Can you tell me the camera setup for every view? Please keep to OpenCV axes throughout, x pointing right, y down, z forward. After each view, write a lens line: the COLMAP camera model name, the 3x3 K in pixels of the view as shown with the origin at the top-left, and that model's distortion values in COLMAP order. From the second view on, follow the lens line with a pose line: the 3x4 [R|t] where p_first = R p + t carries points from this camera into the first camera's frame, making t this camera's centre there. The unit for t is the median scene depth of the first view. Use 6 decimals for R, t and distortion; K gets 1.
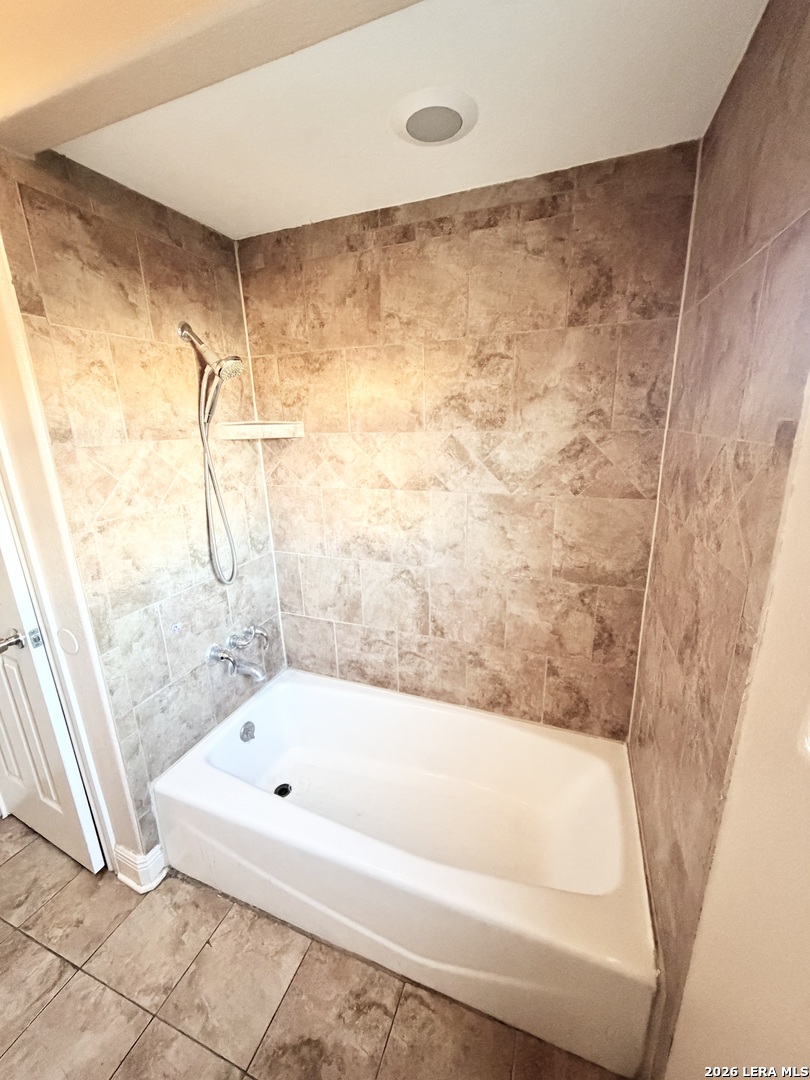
lens RADIAL K [[430.2, 0, 405.9], [0, 430.2, 538.6], [0, 0, 1]] dist [0.000068, 0.000506]
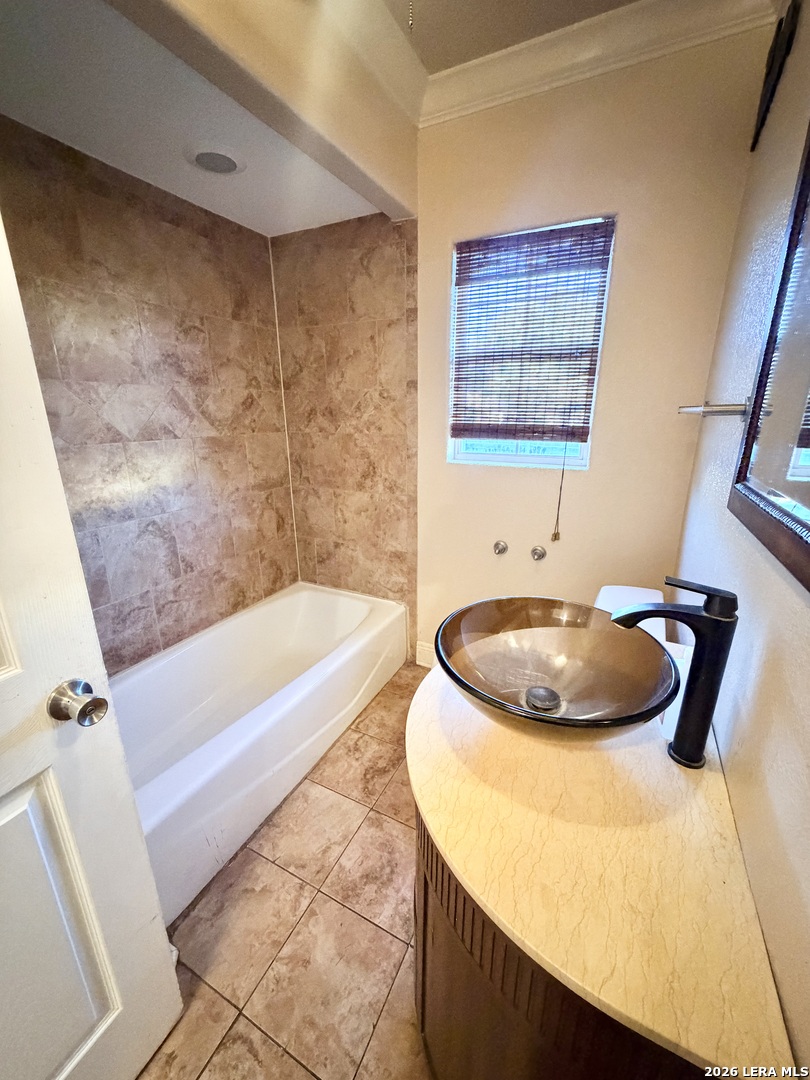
lens RADIAL K [[430.2, 0, 399.4], [0, 430.2, 538.2], [0, 0, 1]] dist [0.000068, 0.000506]
pose [[0.112276, -0.262099, 0.958487, -1.049836], [0.270075, 0.936324, 0.224402, 0.044950], [-0.956271, 0.233669, 0.175913, 0.295698]]
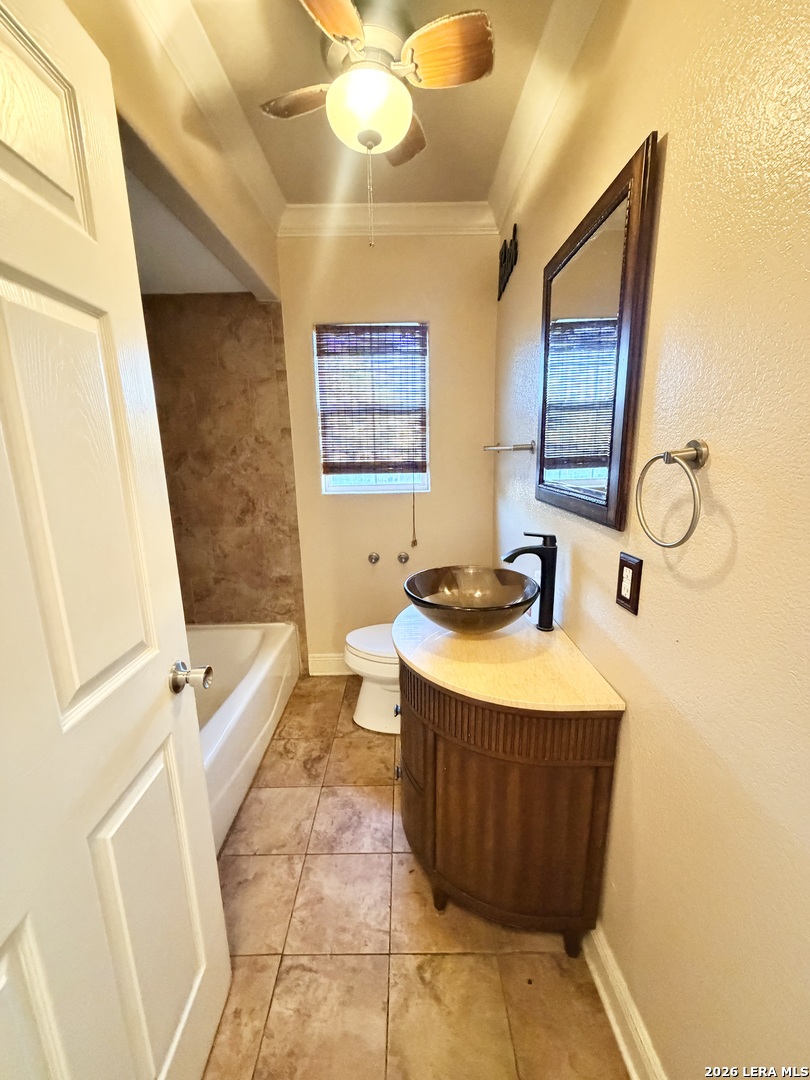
lens RADIAL K [[430.2, 0, 398.5], [0, 430.2, 538.1], [0, 0, 1]] dist [0.000068, 0.000506]
pose [[-0.347096, -0.157131, 0.924573, -1.308234], [0.282306, 0.922631, 0.262783, -0.027443], [-0.894331, 0.352223, -0.275882, 0.583348]]
